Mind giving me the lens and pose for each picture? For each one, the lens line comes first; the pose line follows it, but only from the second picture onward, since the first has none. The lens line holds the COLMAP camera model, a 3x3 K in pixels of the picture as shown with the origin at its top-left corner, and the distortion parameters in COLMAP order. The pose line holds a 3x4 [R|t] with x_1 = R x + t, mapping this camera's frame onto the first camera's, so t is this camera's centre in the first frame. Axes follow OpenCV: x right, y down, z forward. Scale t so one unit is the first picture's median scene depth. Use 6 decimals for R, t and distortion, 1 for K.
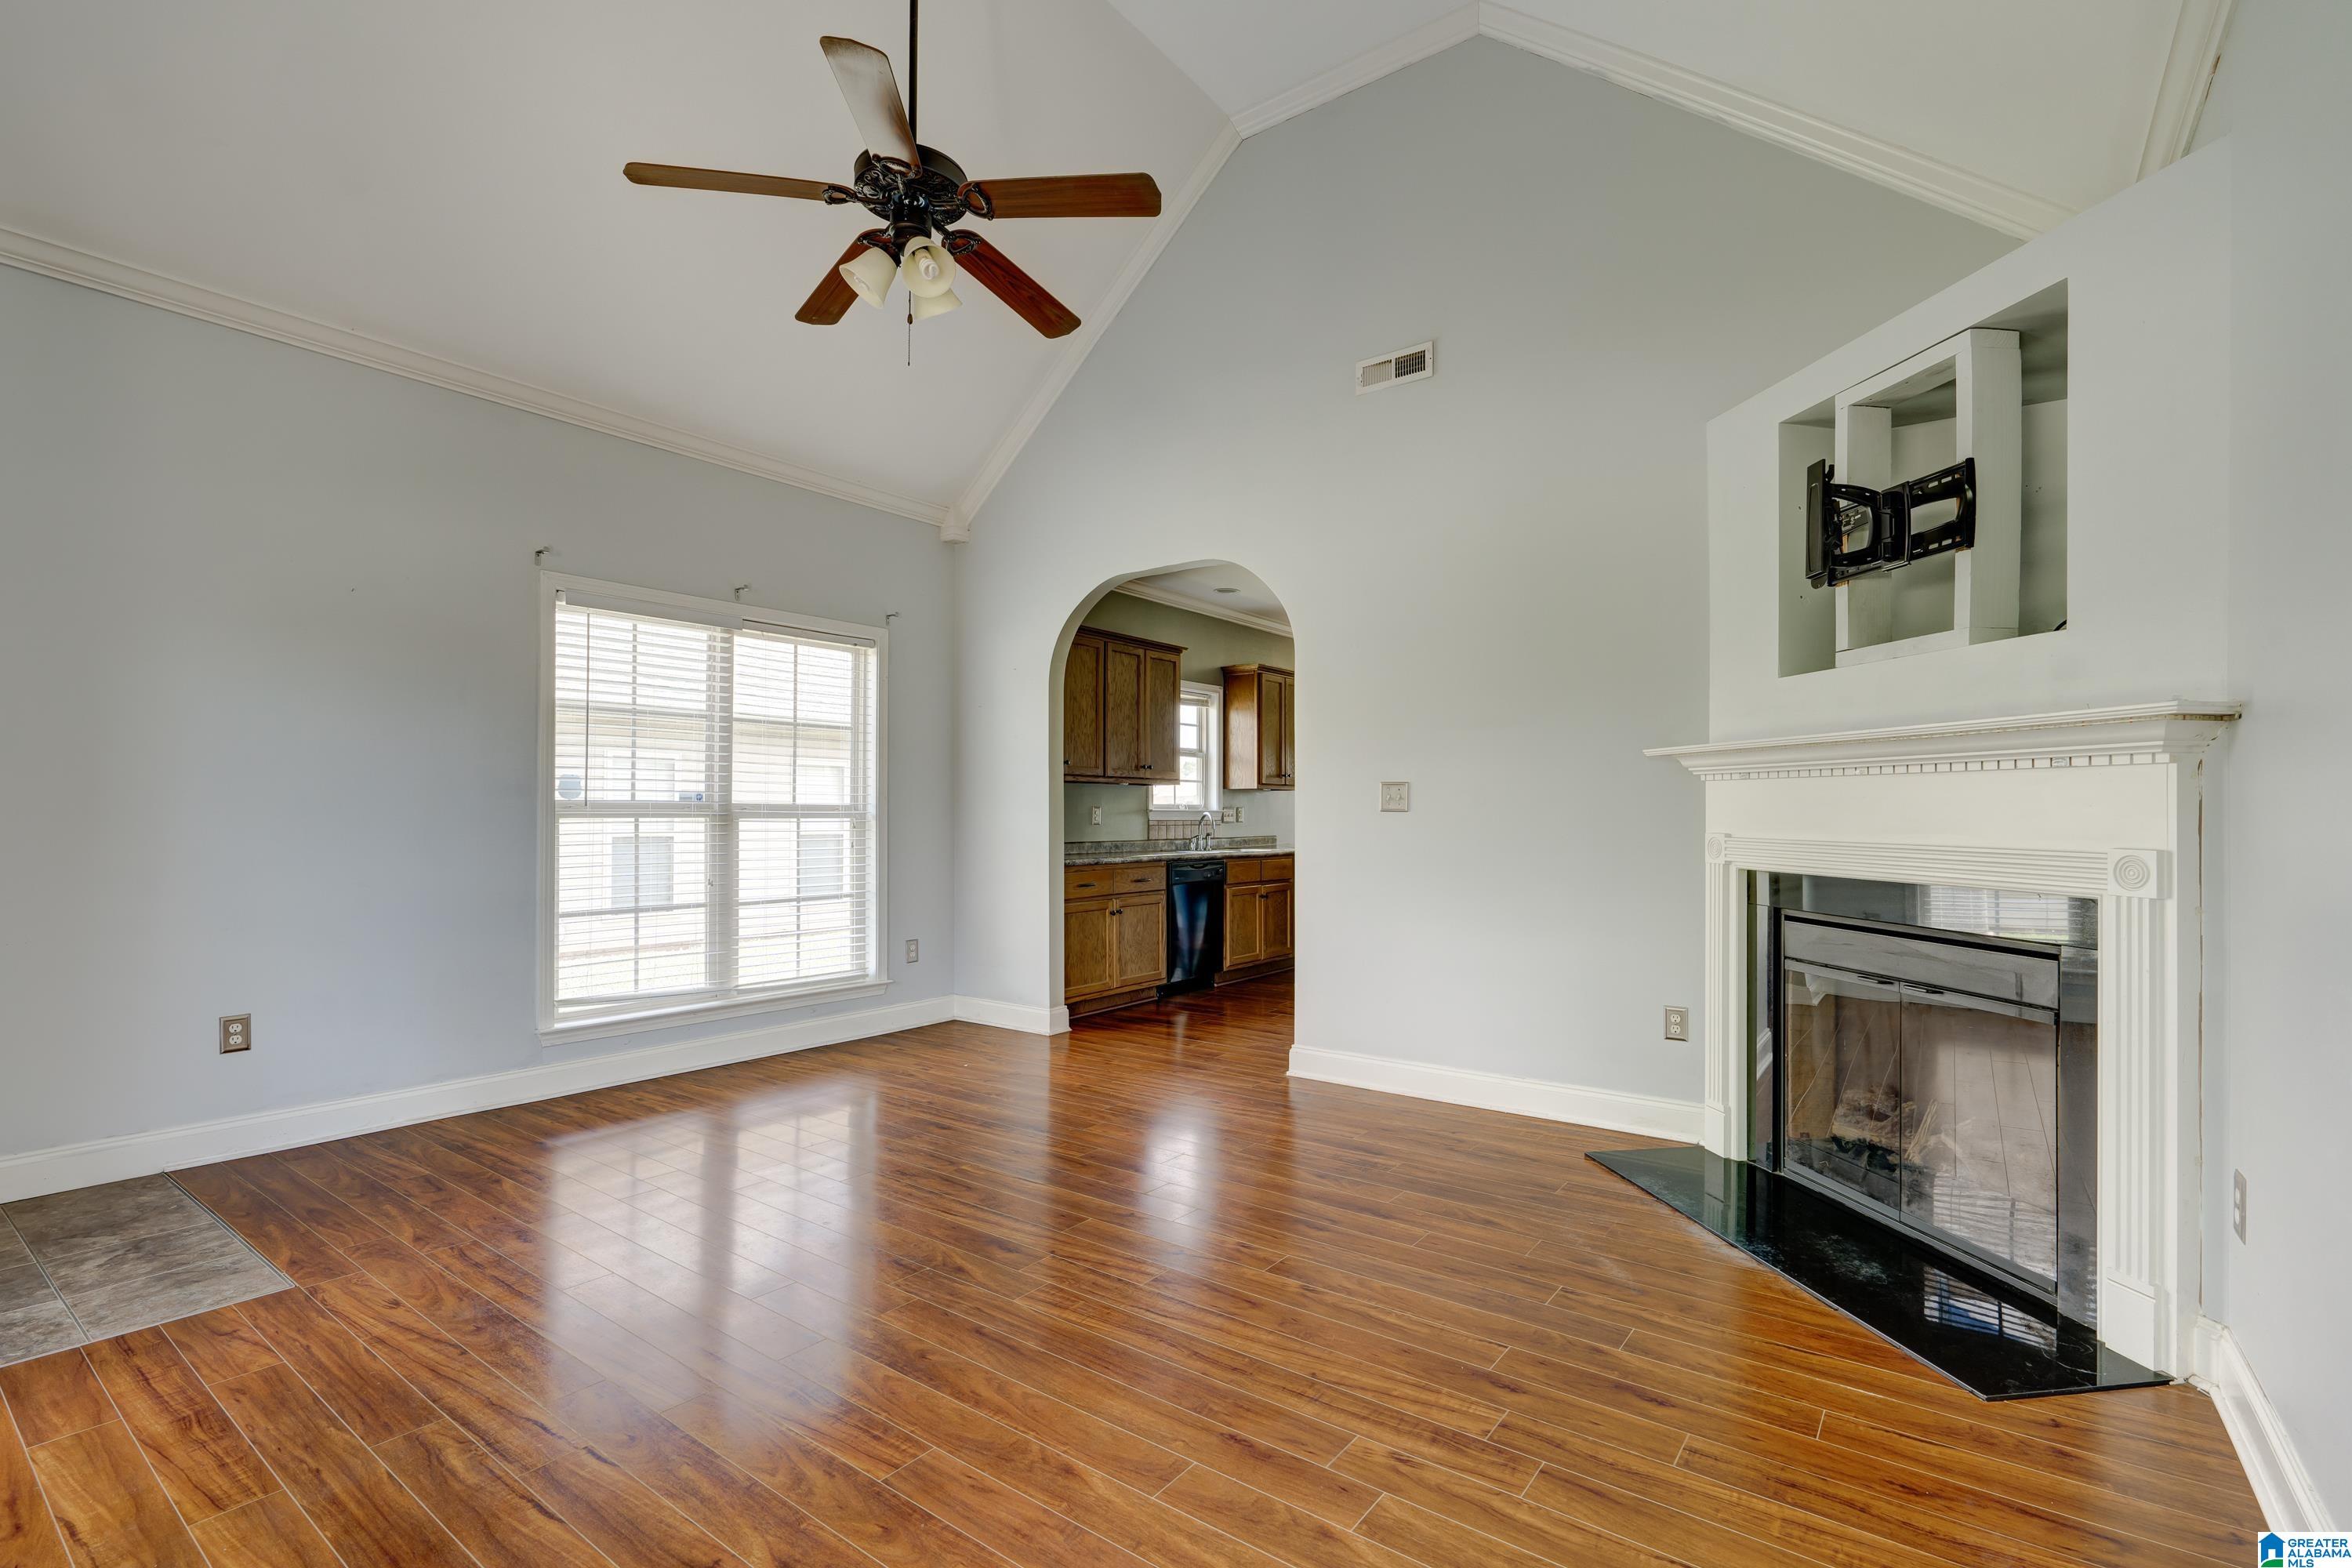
lens RADIAL K [[1075.1, 0, 1177.1], [0, 1075.1, 800.8], [0, 0, 1]] dist [-0.010547, 0.004141]
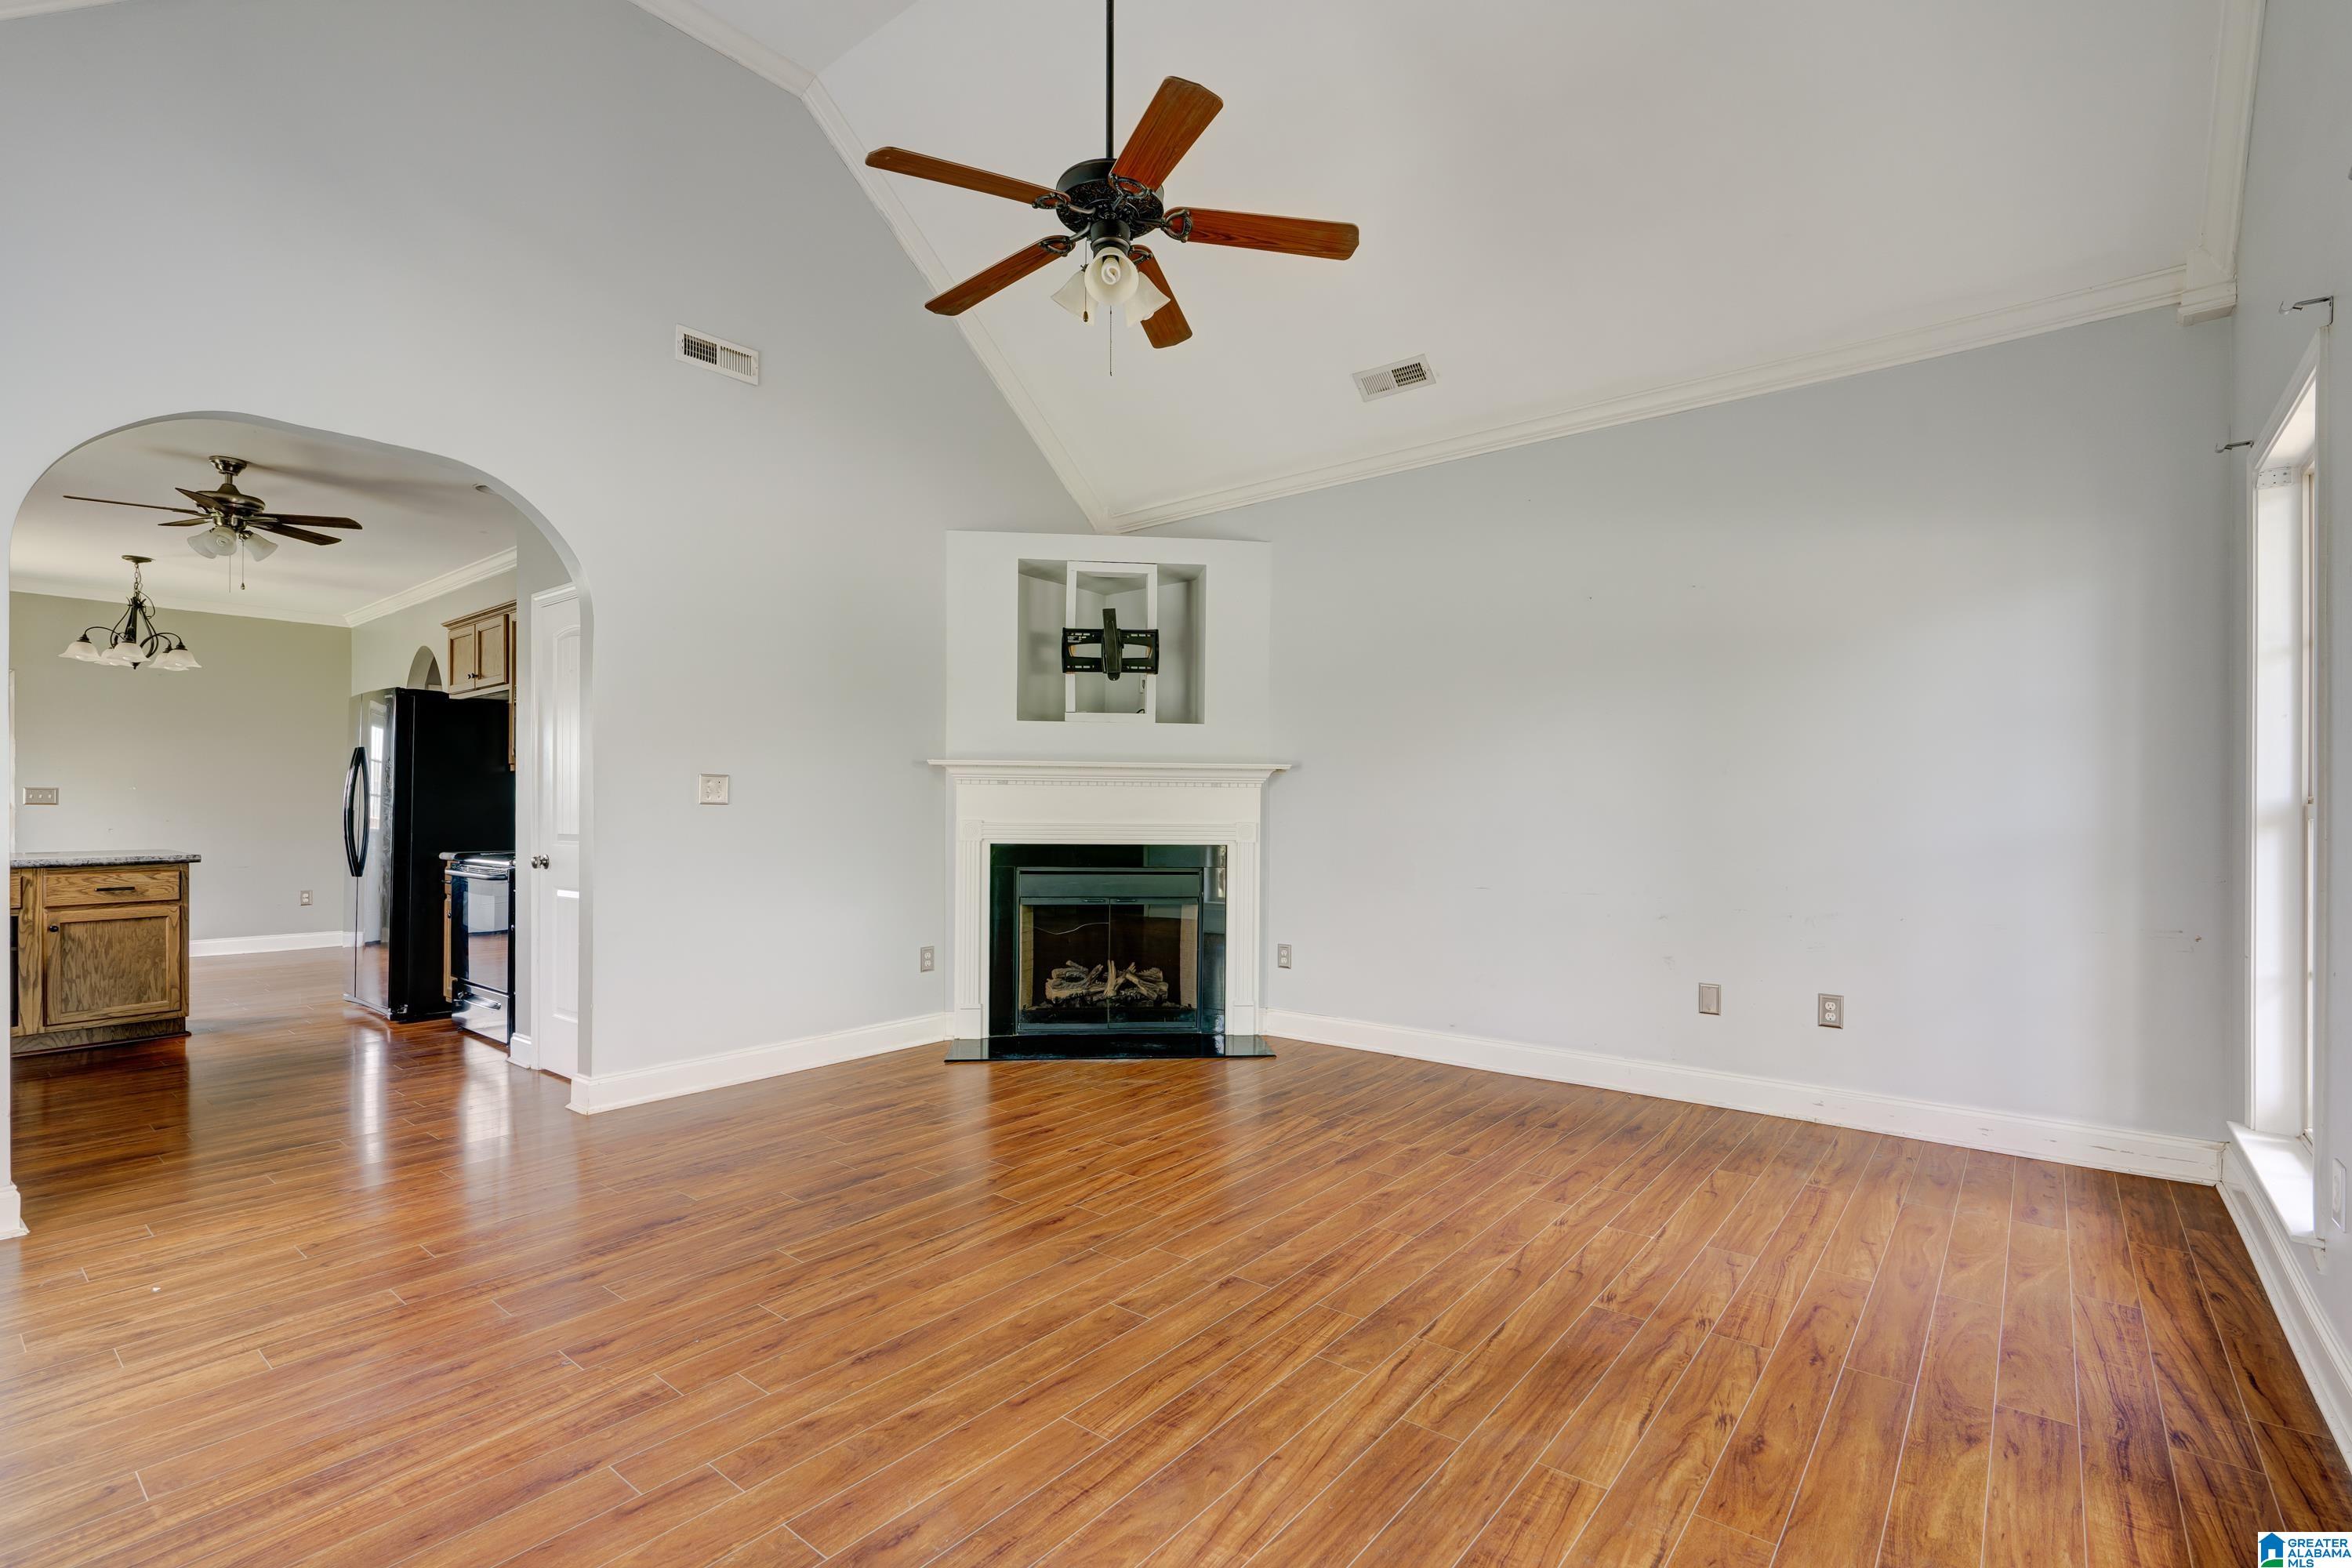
lens RADIAL K [[1075.1, 0, 1180.4], [0, 1075.1, 800.8], [0, 0, 1]] dist [-0.010547, 0.004141]
pose [[0.035370, 0.003466, 0.999368, -0.609696], [-0.014772, 0.999887, -0.002945, 0.002289], [-0.999265, -0.014658, 0.035418, 0.424885]]
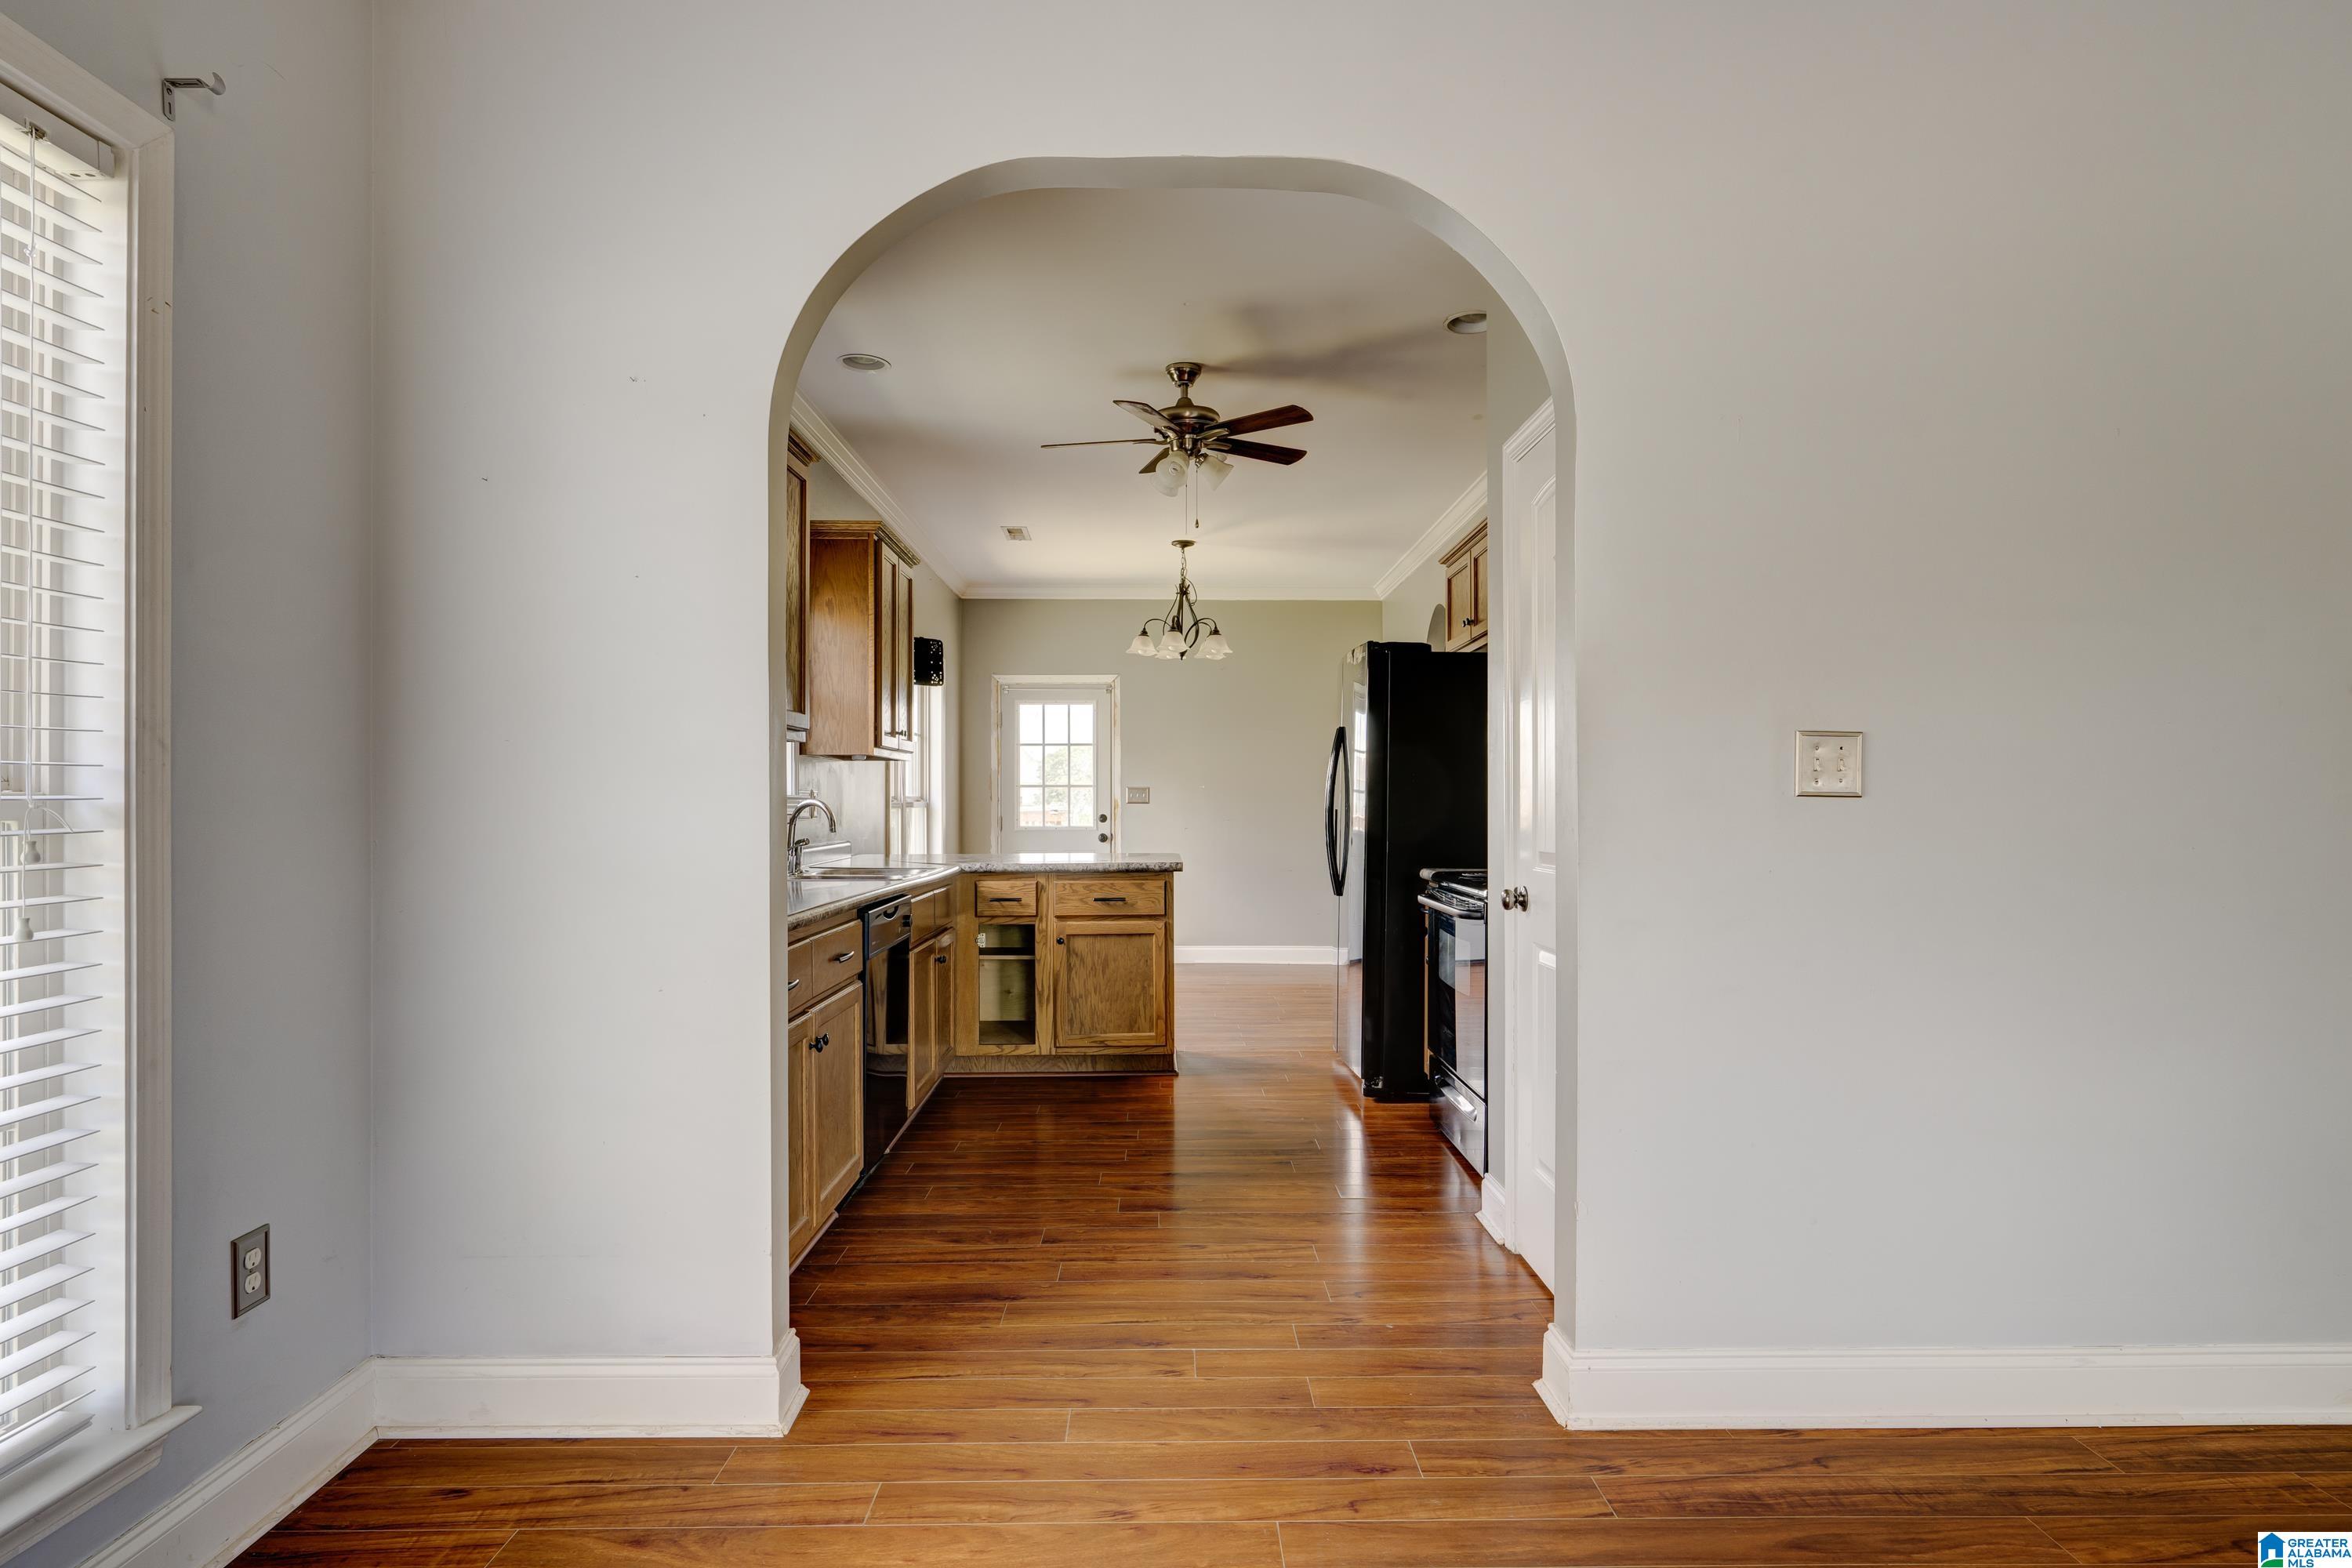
lens RADIAL K [[1245.5, 0, 1177.7], [0, 1245.5, 796.9], [0, 0, 1]] dist [0.004336, 0.001044]
pose [[0.791717, 0.002398, 0.610883, -0.263302], [-0.006967, 0.999963, 0.005104, 0.007024], [-0.610848, -0.008297, 0.791705, 0.597110]]
